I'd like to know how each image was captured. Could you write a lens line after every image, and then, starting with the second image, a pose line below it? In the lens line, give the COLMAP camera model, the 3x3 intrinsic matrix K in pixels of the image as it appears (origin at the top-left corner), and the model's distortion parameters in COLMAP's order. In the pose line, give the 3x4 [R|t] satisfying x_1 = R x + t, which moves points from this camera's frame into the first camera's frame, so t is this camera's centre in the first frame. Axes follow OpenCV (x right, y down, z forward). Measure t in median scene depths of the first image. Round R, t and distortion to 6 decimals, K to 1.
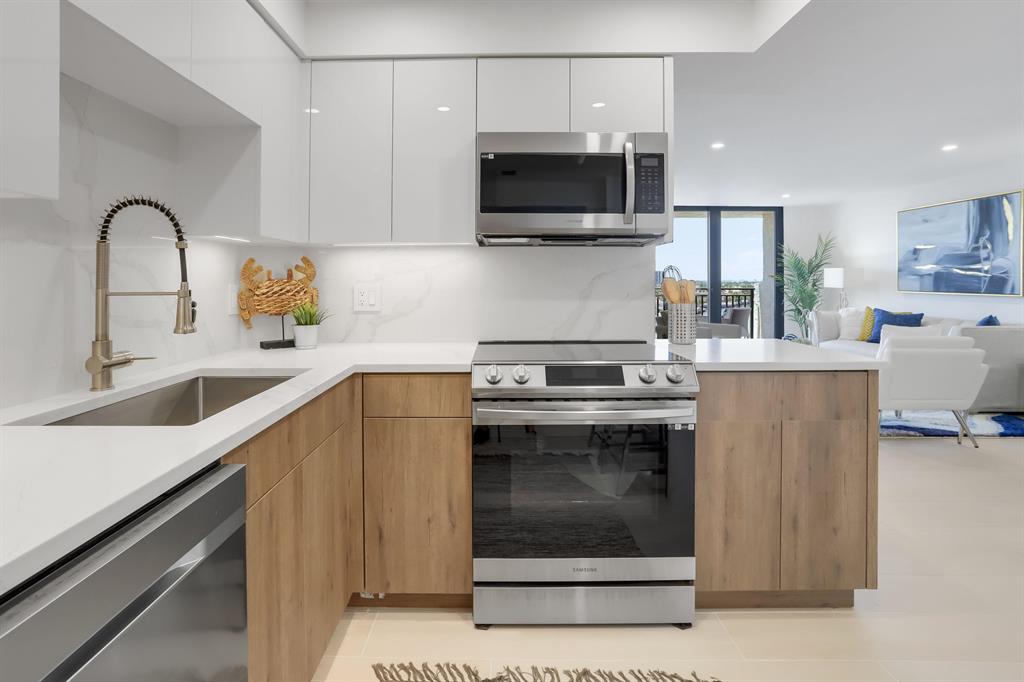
lens RADIAL K [[500.4, 0, 515.2], [0, 500.4, 279.5], [0, 0, 1]] dist [-0.032891, 0.016572]
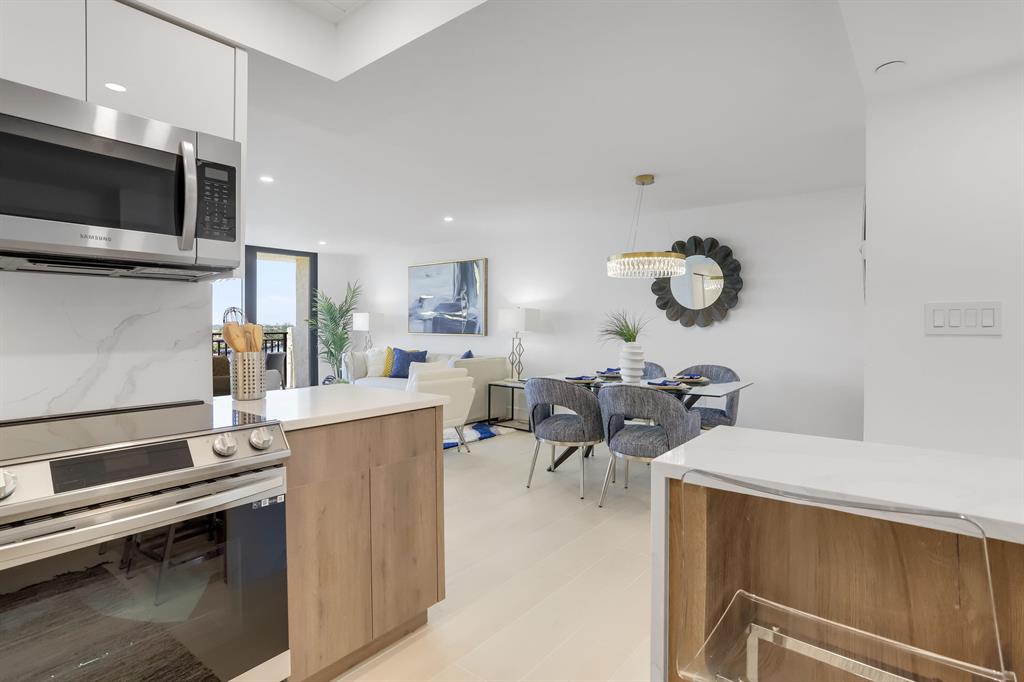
lens RADIAL K [[500.4, 0, 496.5], [0, 500.4, 330.2], [0, 0, 1]] dist [-0.032891, 0.016572]
pose [[0.649190, -0.010327, 0.760556, -0.016245], [-0.000708, 0.999899, 0.014181, -0.000566], [-0.760626, -0.009745, 0.649117, 0.063685]]
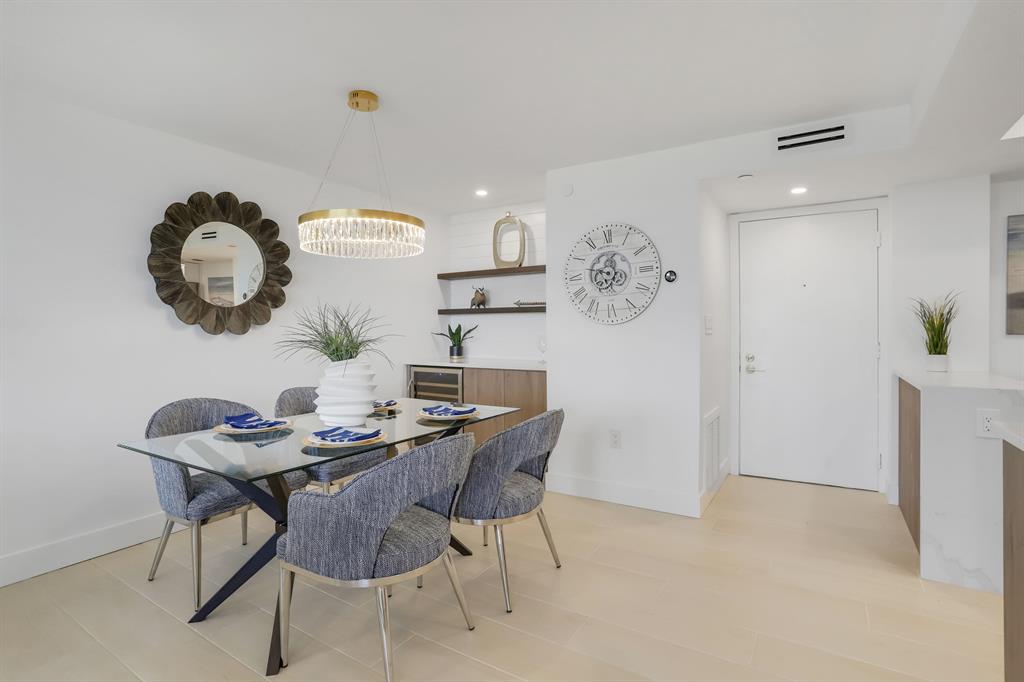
lens RADIAL K [[500.4, 0, 532.0], [0, 500.4, 338.6], [0, 0, 1]] dist [-0.032891, 0.016572]
pose [[-0.850343, -0.006535, 0.526188, 0.363891], [0.001960, 0.999877, 0.015585, 0.004131], [-0.526225, 0.014284, -0.850226, 0.817463]]
